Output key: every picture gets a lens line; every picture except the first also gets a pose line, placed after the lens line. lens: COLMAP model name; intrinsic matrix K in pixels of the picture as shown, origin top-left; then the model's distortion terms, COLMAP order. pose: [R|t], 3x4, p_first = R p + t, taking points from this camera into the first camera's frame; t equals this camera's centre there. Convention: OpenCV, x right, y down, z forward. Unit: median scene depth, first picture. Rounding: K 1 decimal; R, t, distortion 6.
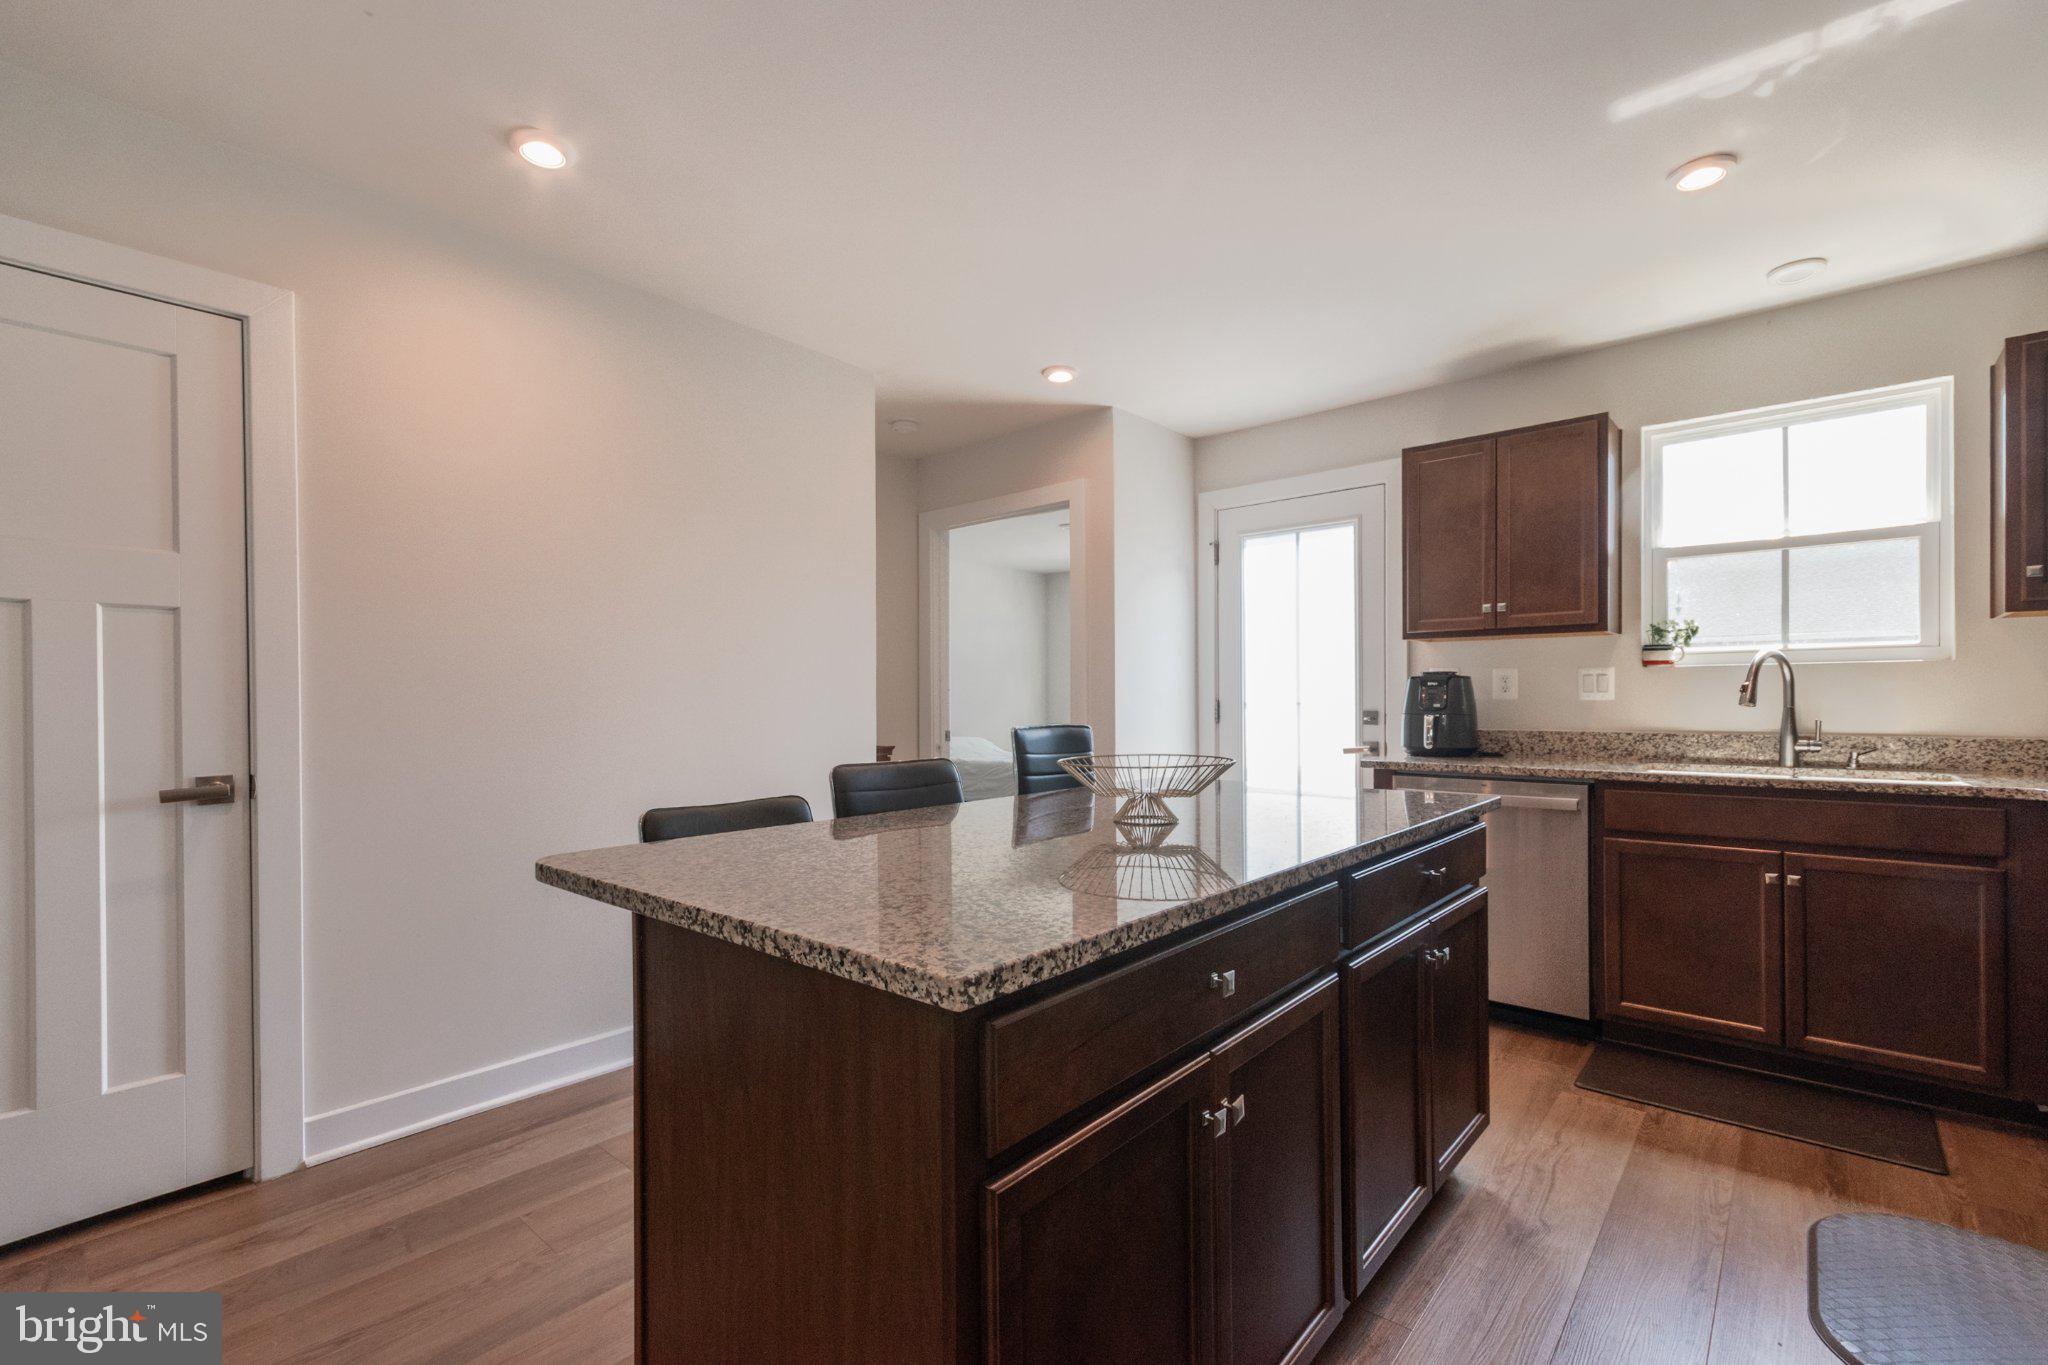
lens RADIAL K [[905.6, 0, 986.6], [0, 905.6, 699.4], [0, 0, 1]] dist [0.005931, -0.001197]
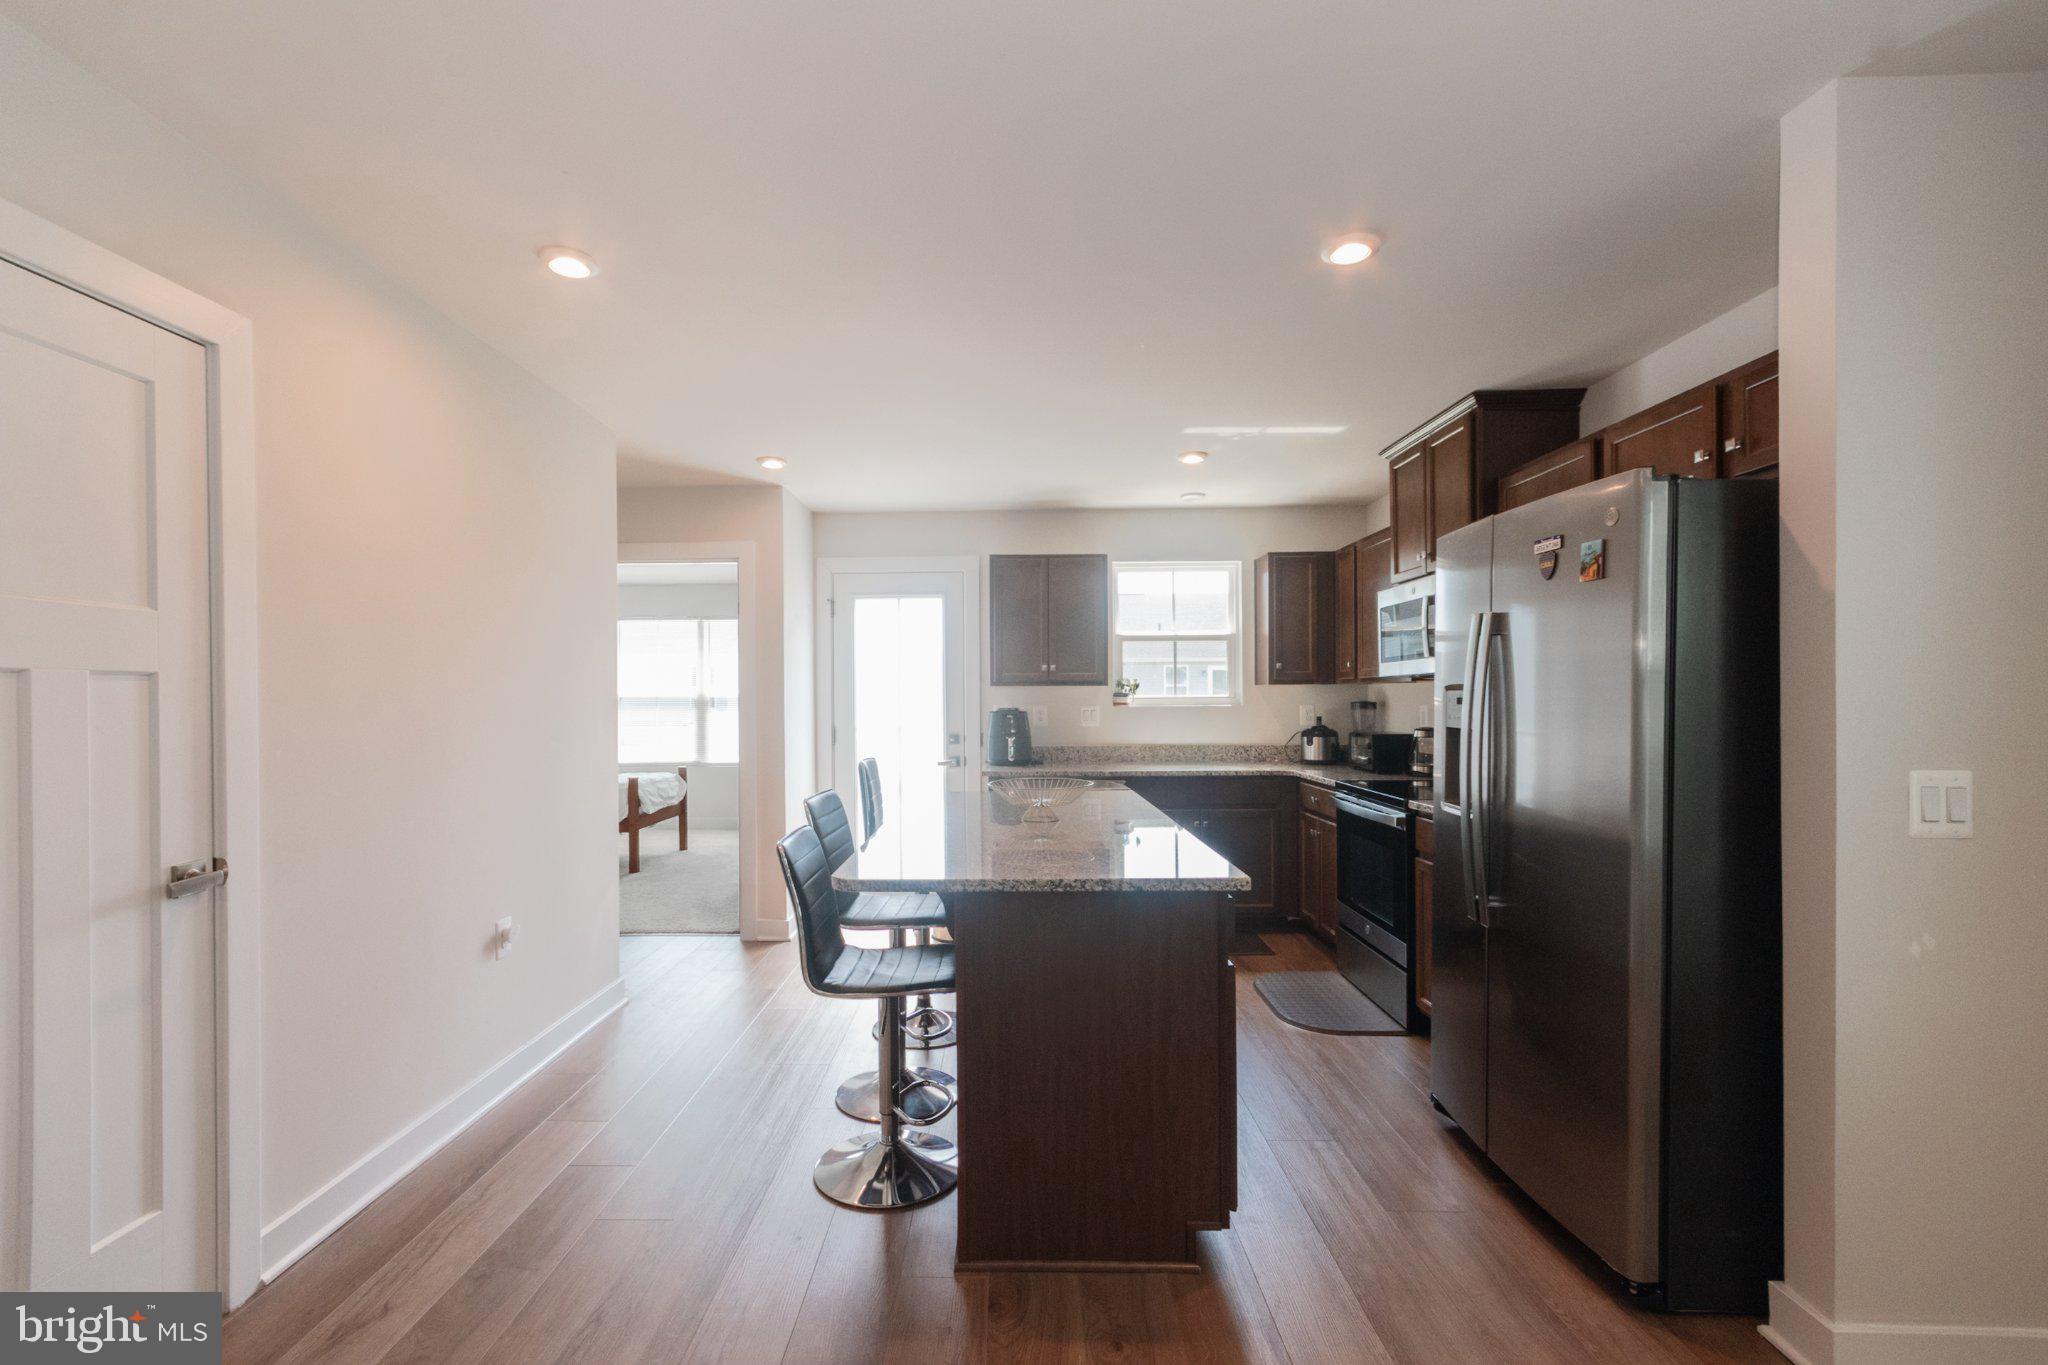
lens RADIAL K [[905.6, 0, 996.9], [0, 905.6, 697.2], [0, 0, 1]] dist [0.005931, -0.001197]
pose [[0.756422, 0.001751, 0.654081, -0.586610], [0.002484, 0.999982, -0.005550, -0.048874], [-0.654079, 0.005823, 0.756404, -0.125188]]
